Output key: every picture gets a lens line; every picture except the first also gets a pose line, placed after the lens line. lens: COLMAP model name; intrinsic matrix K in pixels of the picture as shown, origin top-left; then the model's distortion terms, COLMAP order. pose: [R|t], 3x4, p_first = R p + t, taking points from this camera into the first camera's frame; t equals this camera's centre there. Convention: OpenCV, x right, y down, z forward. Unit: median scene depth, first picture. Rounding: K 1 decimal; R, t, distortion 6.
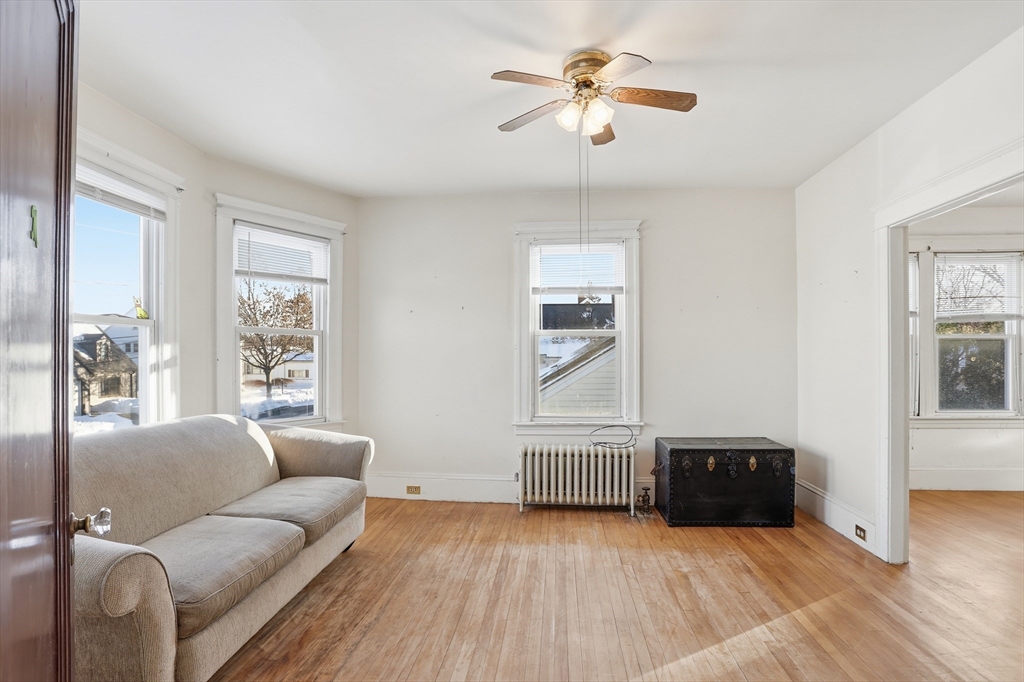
lens RADIAL K [[515.6, 0, 532.2], [0, 515.6, 360.0], [0, 0, 1]] dist [-0.053954, 0.016980]
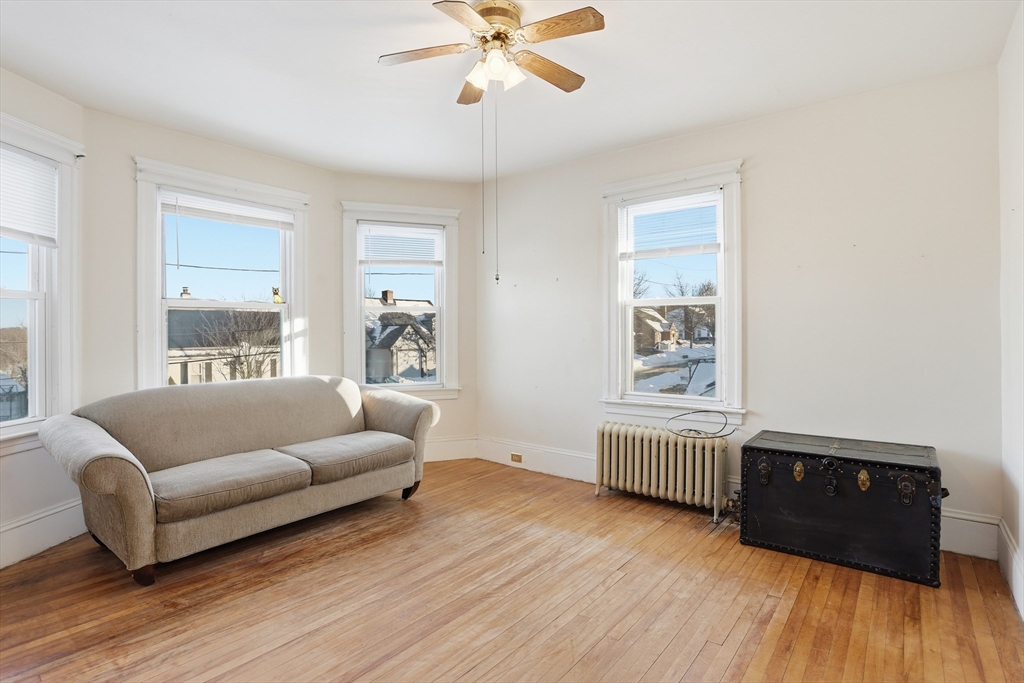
lens RADIAL K [[515.6, 0, 491.4], [0, 515.6, 332.2], [0, 0, 1]] dist [-0.053954, 0.016980]
pose [[0.823067, -0.001970, -0.567941, 0.403507], [0.000904, 0.999997, -0.002158, 0.002013], [0.567943, 0.001262, 0.823067, 0.145228]]
